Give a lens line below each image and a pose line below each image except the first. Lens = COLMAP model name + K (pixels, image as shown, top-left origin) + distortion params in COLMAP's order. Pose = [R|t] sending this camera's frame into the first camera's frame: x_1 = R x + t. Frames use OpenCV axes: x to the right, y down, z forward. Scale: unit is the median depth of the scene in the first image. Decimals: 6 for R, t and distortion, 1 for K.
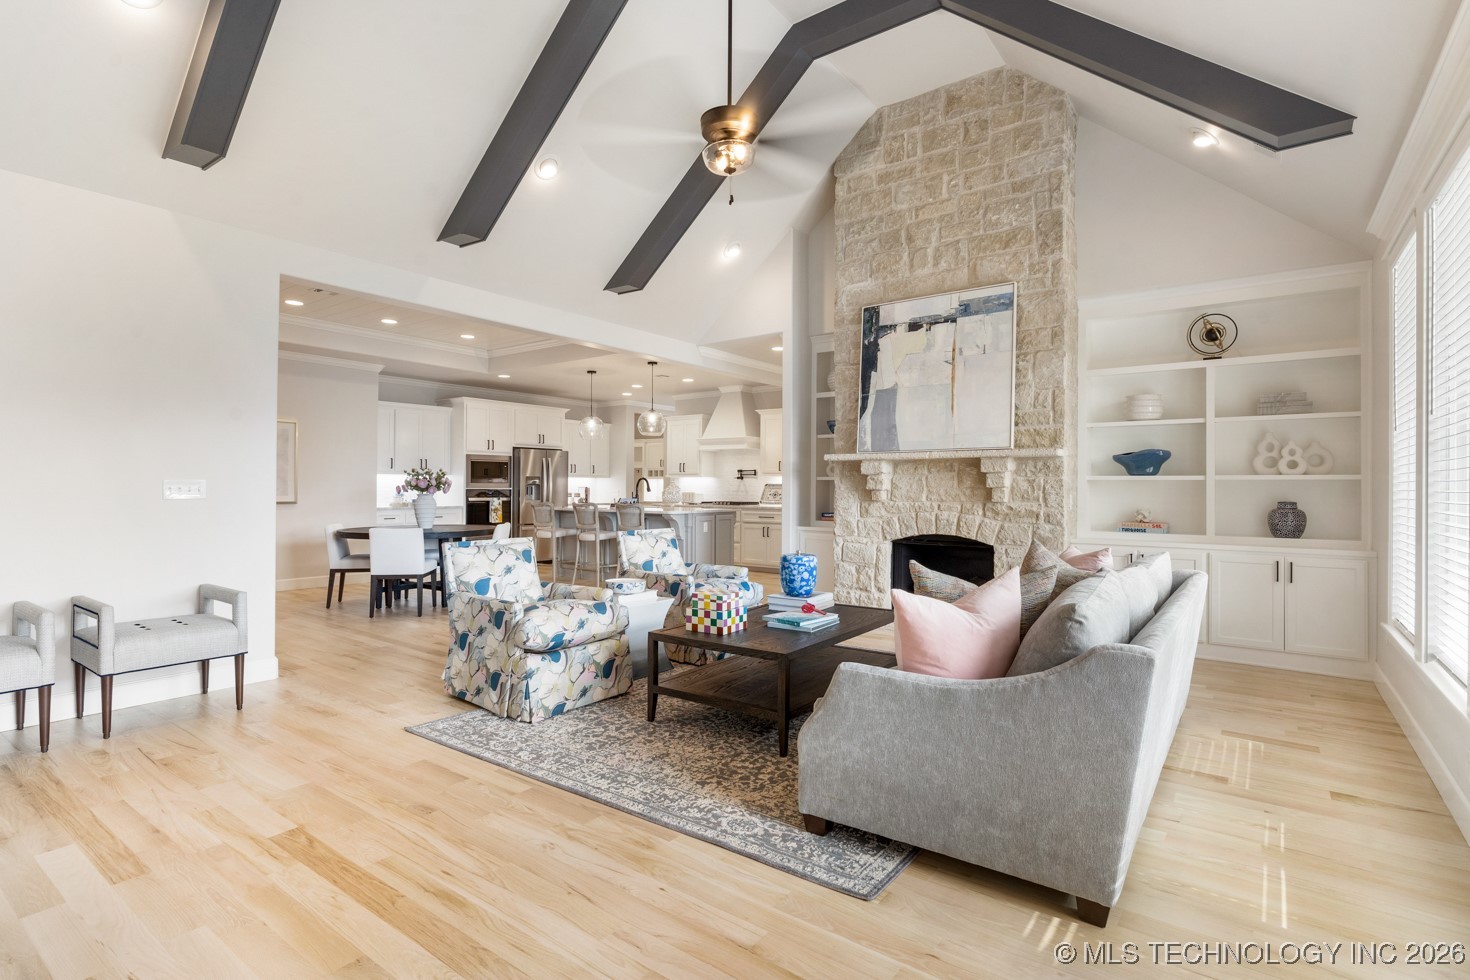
lens RADIAL K [[718.7, 0, 725.1], [0, 718.7, 486.8], [0, 0, 1]] dist [-0.006156, 0.002002]
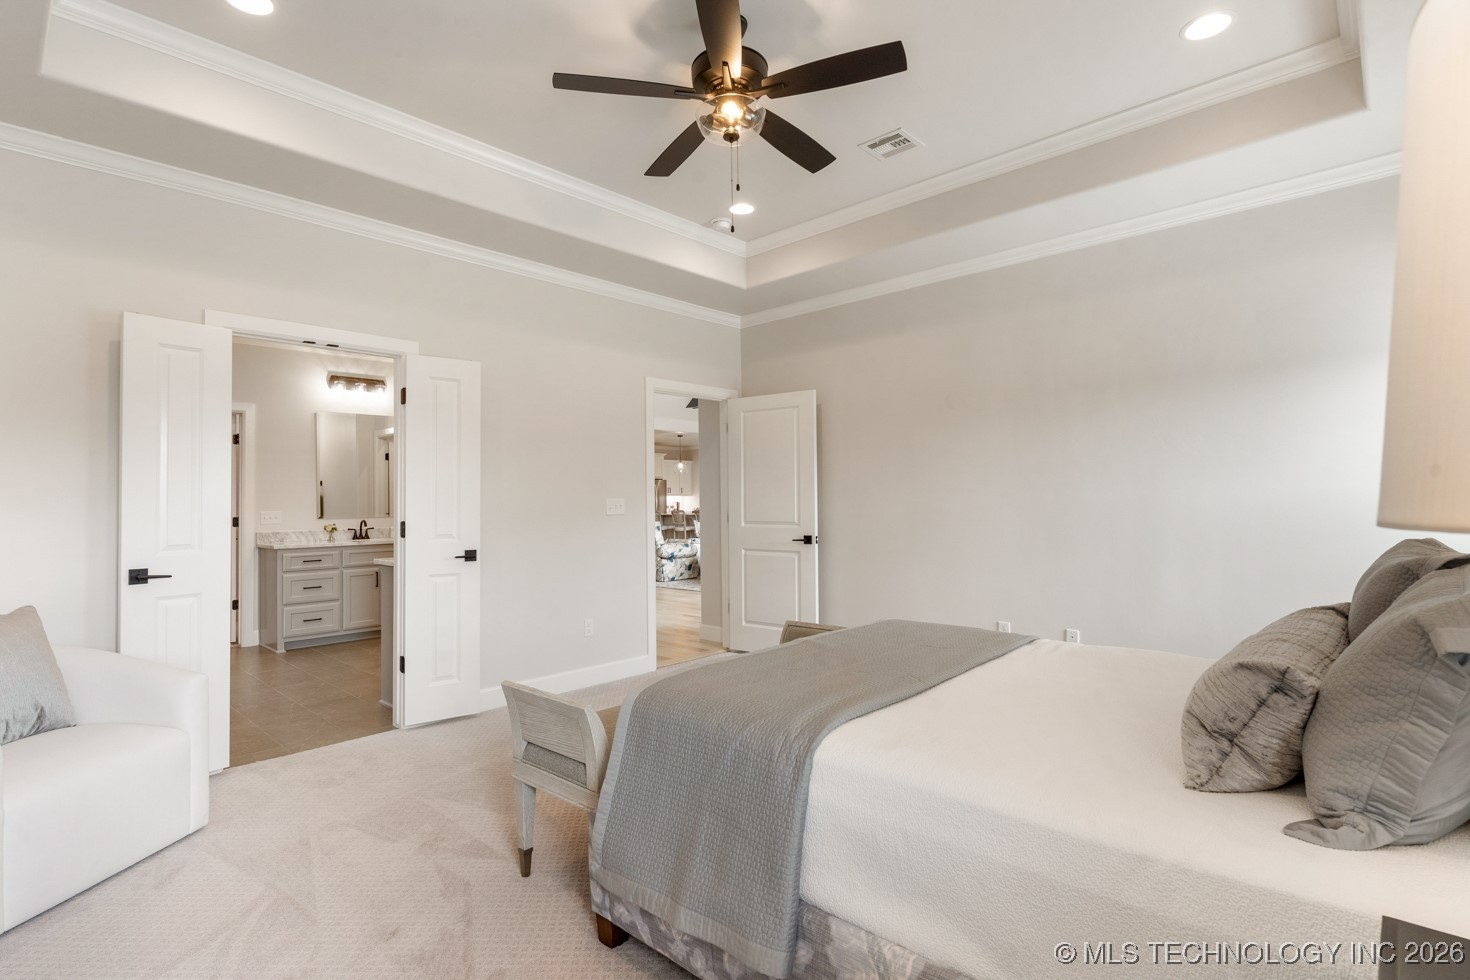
lens RADIAL K [[718.7, 0, 733.6], [0, 718.7, 492.2], [0, 0, 1]] dist [-0.006156, 0.002002]
pose [[0.994282, -0.015934, -0.105587, 0.209562], [0.014713, 0.999816, -0.012331, 0.001442], [0.105764, 0.010707, 0.994334, -1.206803]]
